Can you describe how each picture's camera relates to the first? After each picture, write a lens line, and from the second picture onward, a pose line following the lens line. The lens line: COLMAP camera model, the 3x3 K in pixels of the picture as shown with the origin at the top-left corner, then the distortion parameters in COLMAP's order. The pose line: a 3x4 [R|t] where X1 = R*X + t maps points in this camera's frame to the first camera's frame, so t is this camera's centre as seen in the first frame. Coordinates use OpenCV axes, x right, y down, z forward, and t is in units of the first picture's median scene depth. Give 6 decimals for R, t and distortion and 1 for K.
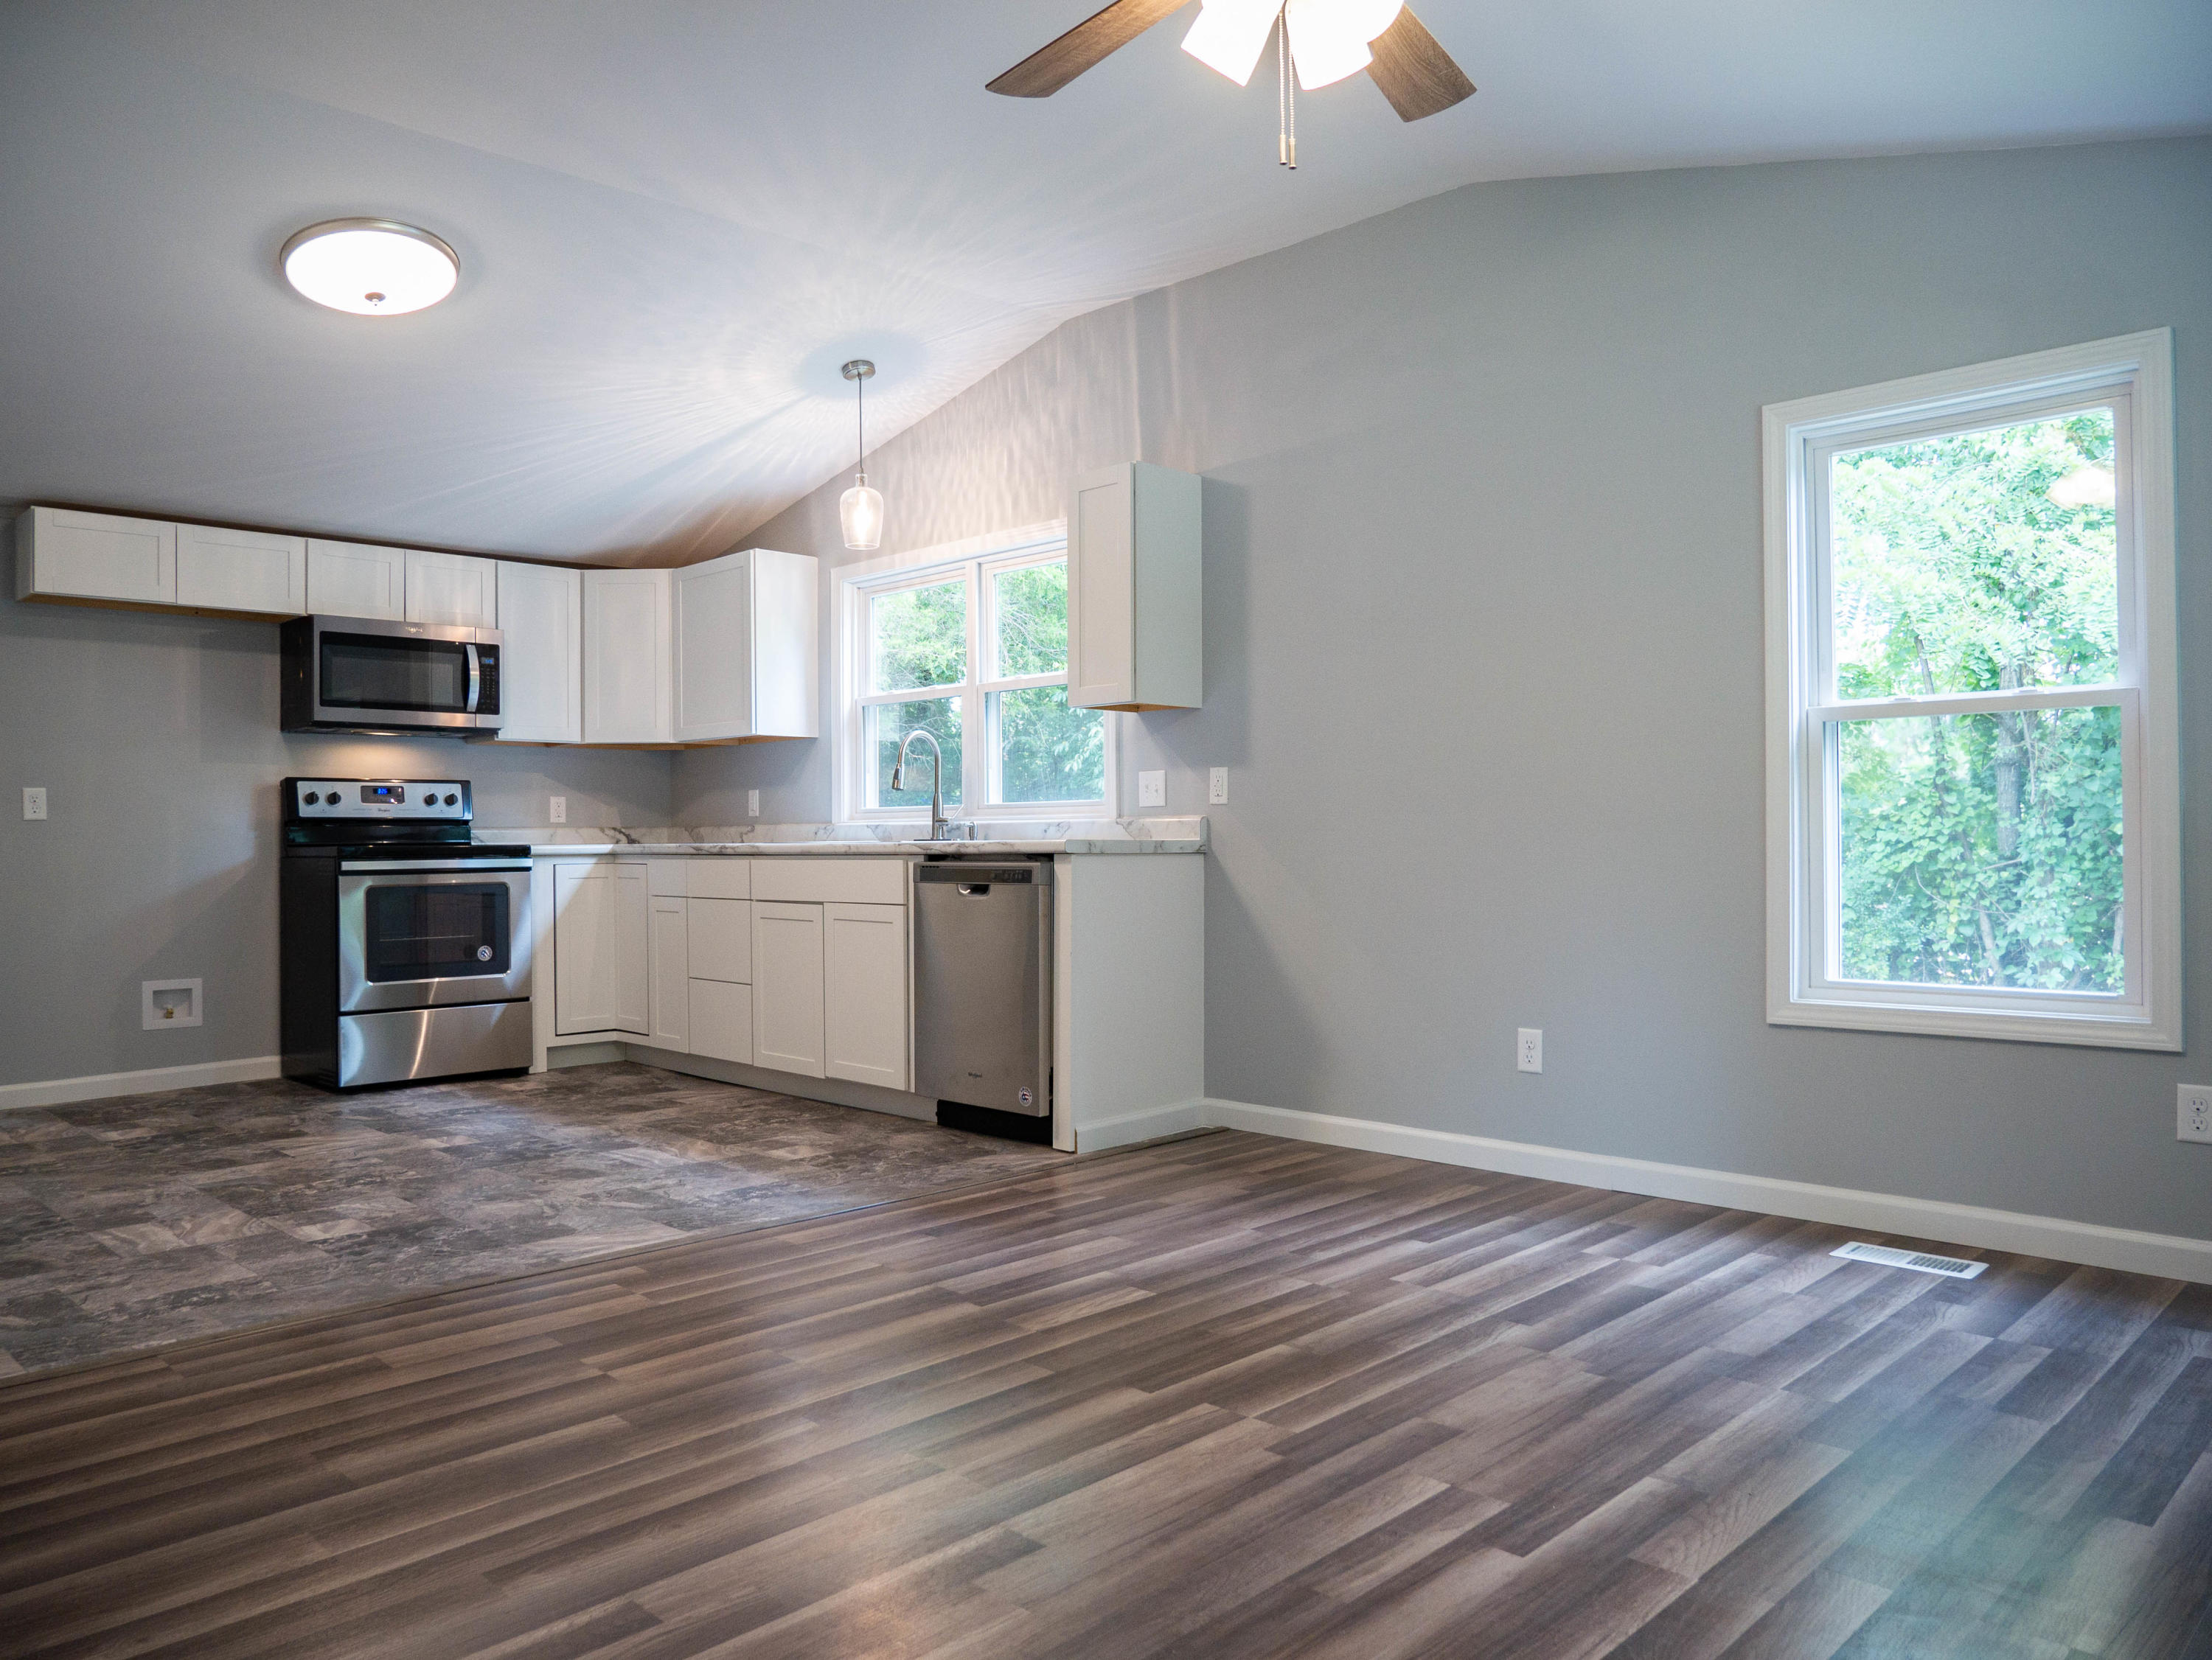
lens RADIAL K [[1586.9, 0, 1095.0], [0, 1586.9, 827.4], [0, 0, 1]] dist [-0.043420, 0.011158]
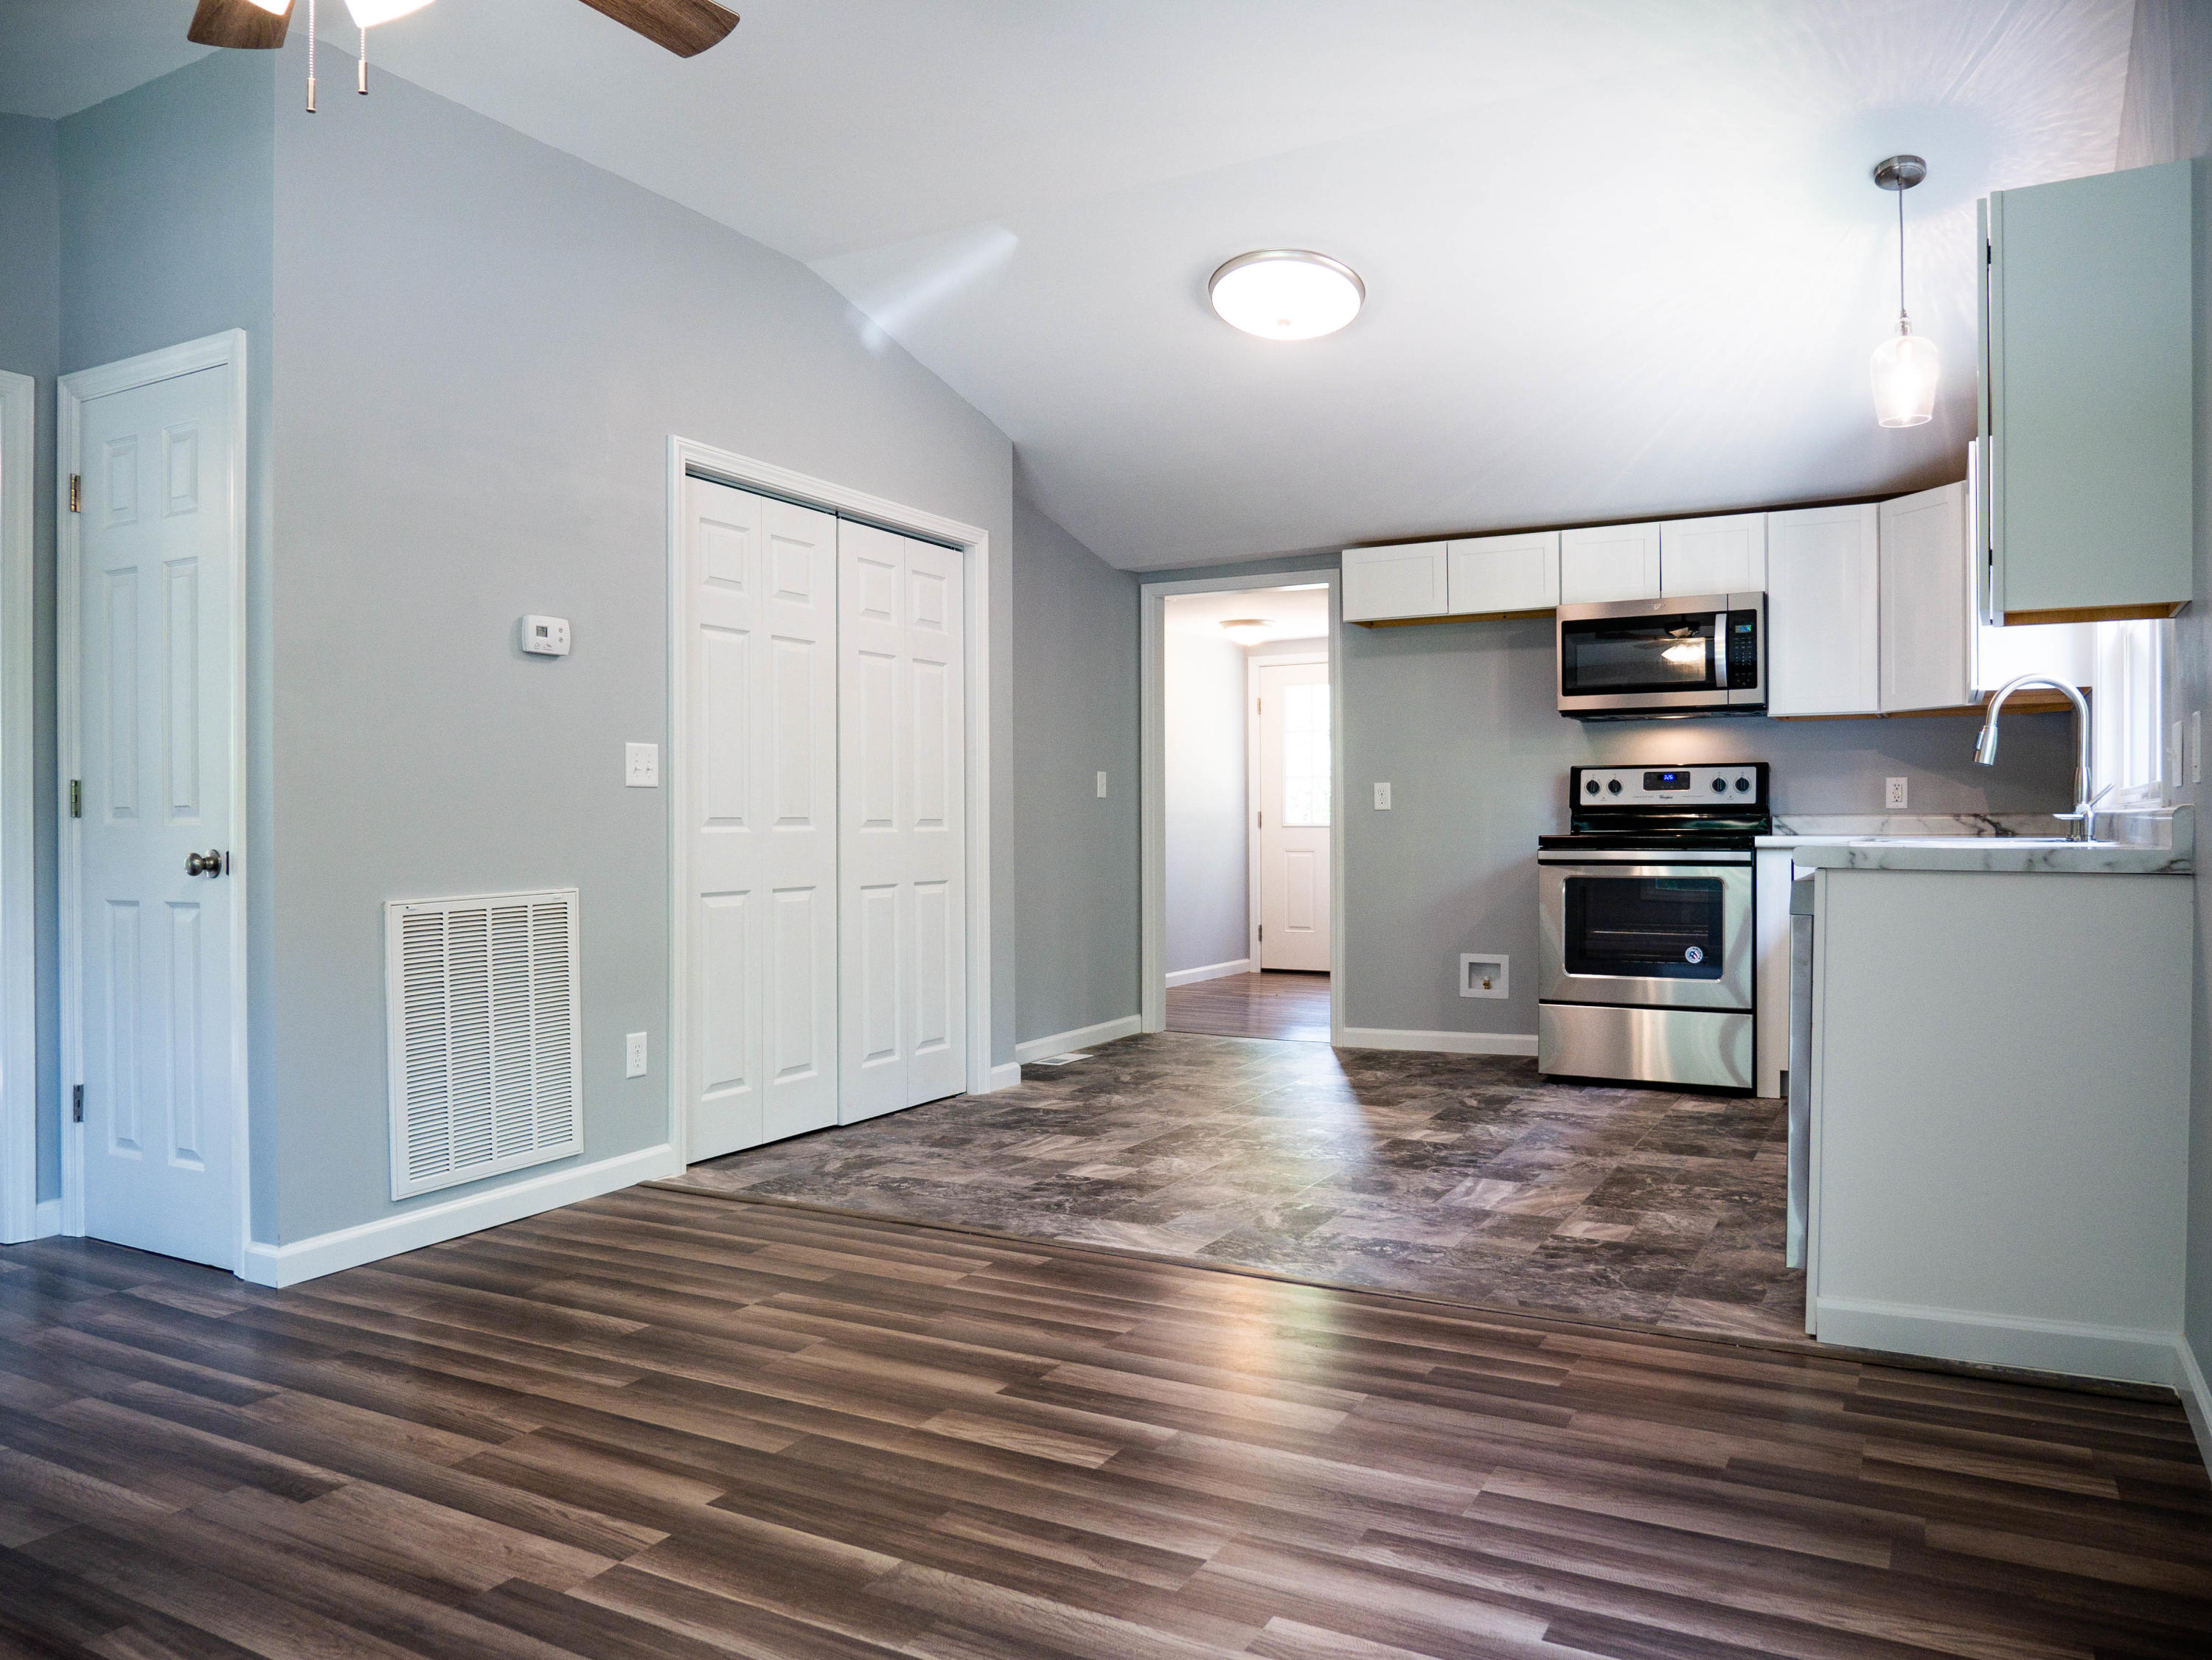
lens RADIAL K [[1586.9, 0, 1099.2], [0, 1586.9, 834.4], [0, 0, 1]] dist [-0.043420, 0.011158]
pose [[0.266288, 0.014605, -0.963783, 0.422772], [0.007266, 0.999826, 0.017159, -0.008216], [0.963866, -0.011573, 0.266136, 0.458044]]
